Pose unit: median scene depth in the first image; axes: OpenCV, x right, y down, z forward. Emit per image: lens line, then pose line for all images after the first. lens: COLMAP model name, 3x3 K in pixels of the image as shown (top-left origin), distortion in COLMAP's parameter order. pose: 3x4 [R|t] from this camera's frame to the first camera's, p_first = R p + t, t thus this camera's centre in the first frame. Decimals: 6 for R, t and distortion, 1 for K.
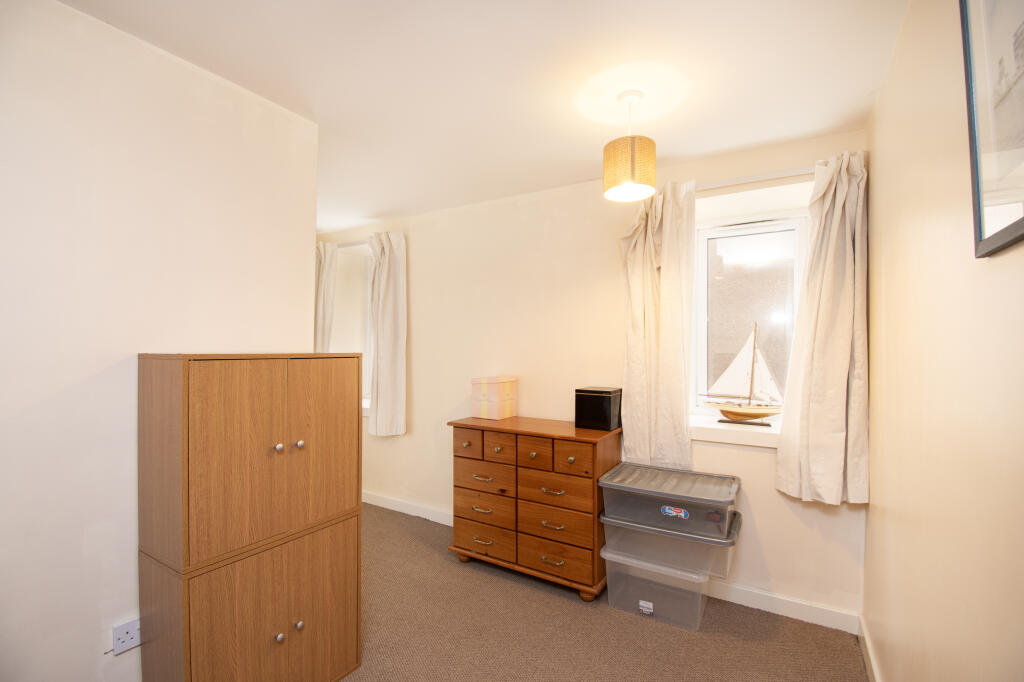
lens RADIAL K [[466.0, 0, 511.5], [0, 466.0, 345.1], [0, 0, 1]] dist [0.003489, -0.002986]
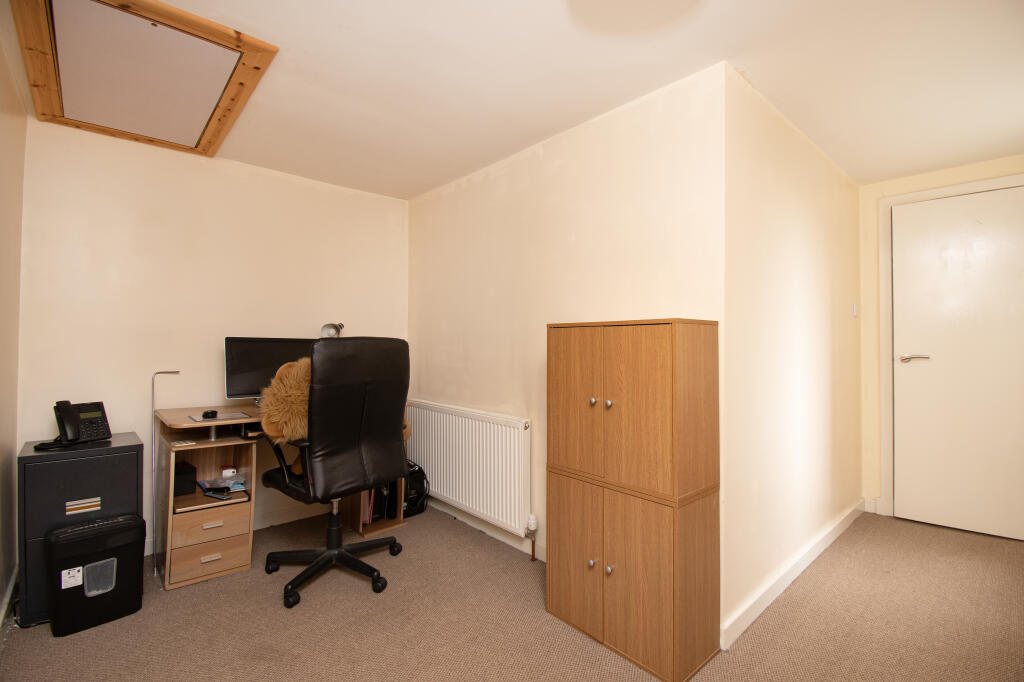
lens RADIAL K [[466.0, 0, 512.0], [0, 466.0, 339.7], [0, 0, 1]] dist [0.003489, -0.002986]
pose [[-0.286572, -0.020718, -0.957835, 0.646575], [-0.010778, 0.999773, -0.018401, 0.081521], [0.957998, 0.005050, -0.286730, 1.057012]]
